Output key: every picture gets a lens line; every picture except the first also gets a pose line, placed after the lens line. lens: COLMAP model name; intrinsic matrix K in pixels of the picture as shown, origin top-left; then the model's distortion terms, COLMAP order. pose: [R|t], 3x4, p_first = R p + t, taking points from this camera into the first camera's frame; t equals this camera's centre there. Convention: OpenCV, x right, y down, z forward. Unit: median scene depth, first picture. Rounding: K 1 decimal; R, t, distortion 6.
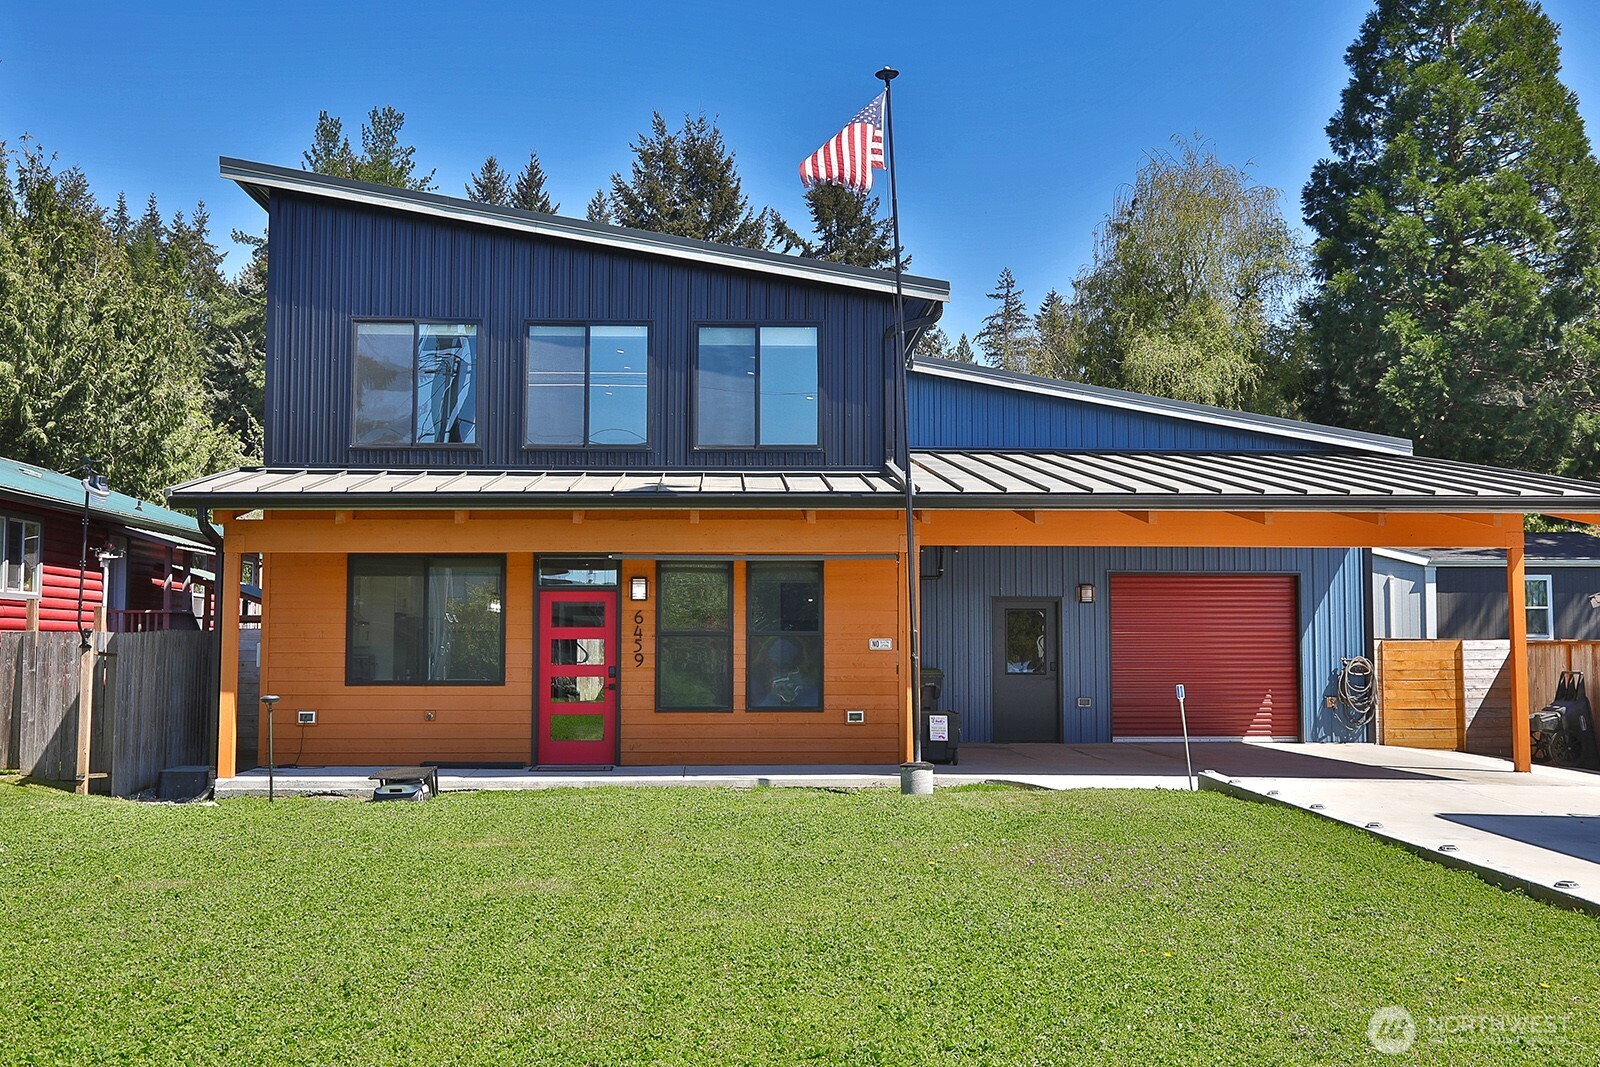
lens RADIAL K [[1627.6, 0, 800.0], [0, 1627.6, 533.5], [0, 0, 1]] dist [-0.003195, 0.040655]
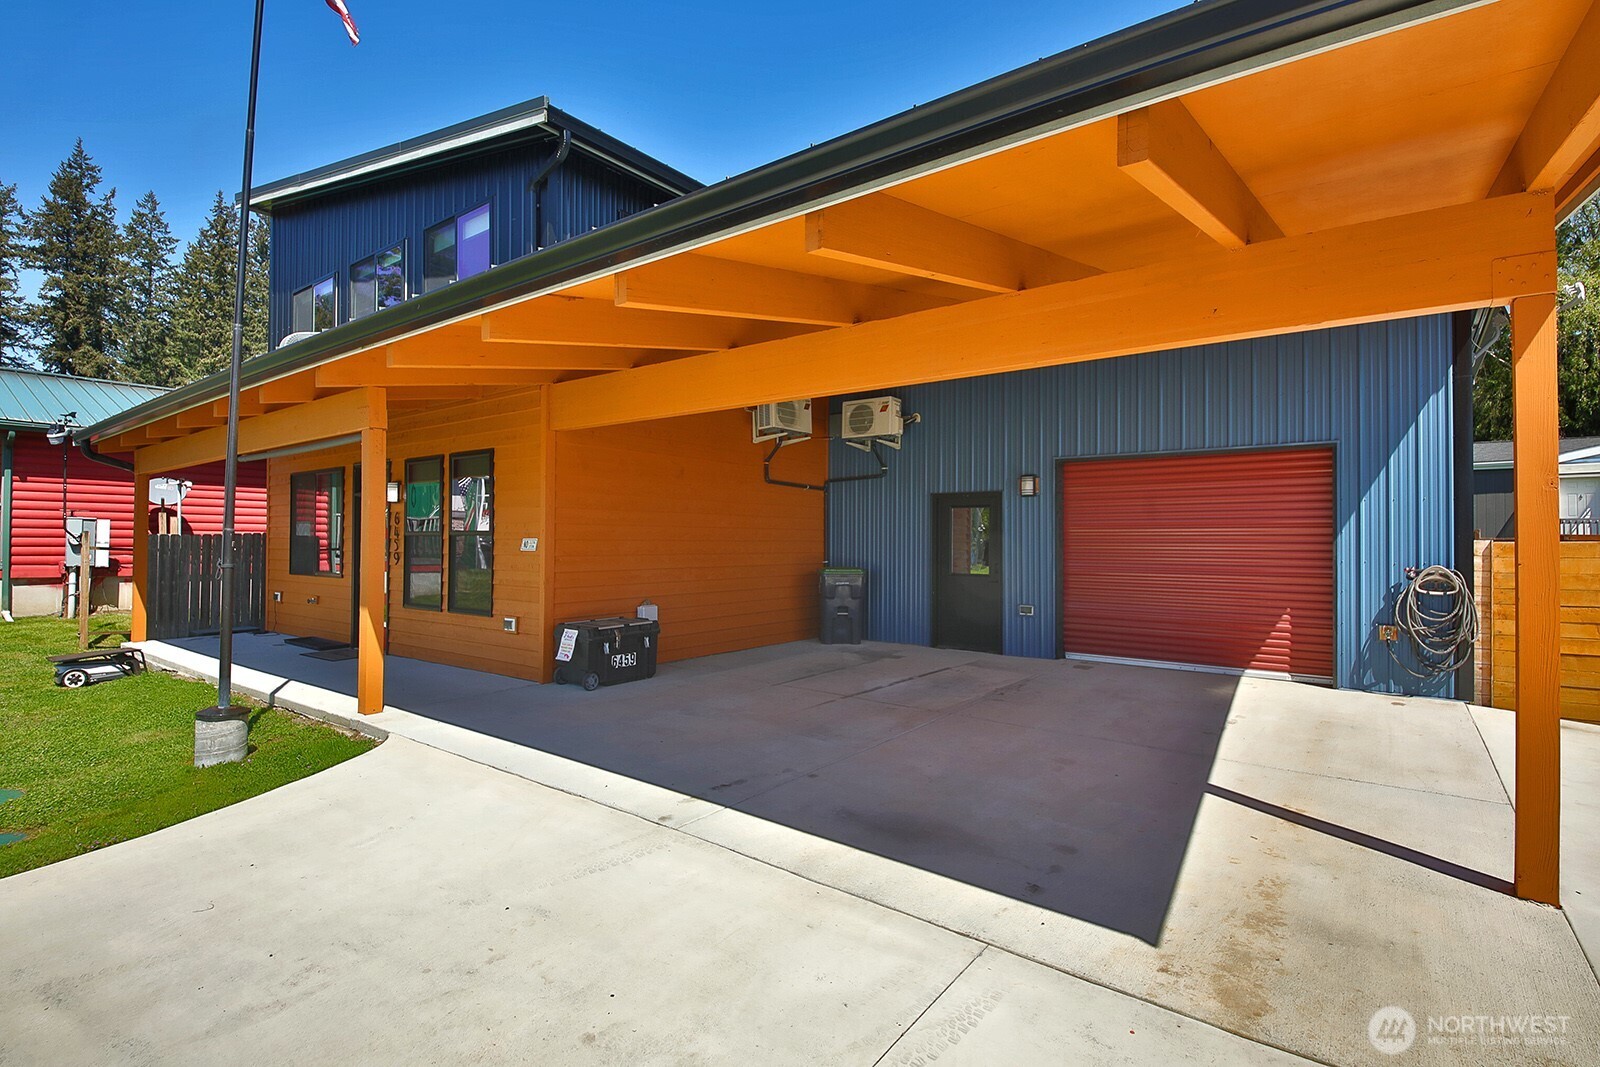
lens RADIAL K [[768.7, 0, 800.0], [0, 768.7, 533.5], [0, 0, 1]] dist [-0.001662, -0.000525]
pose [[0.787023, -0.002252, -0.616920, 0.214951], [0.040254, 0.998050, 0.047711, 0.024482], [0.615609, -0.062383, 0.785579, 0.391503]]
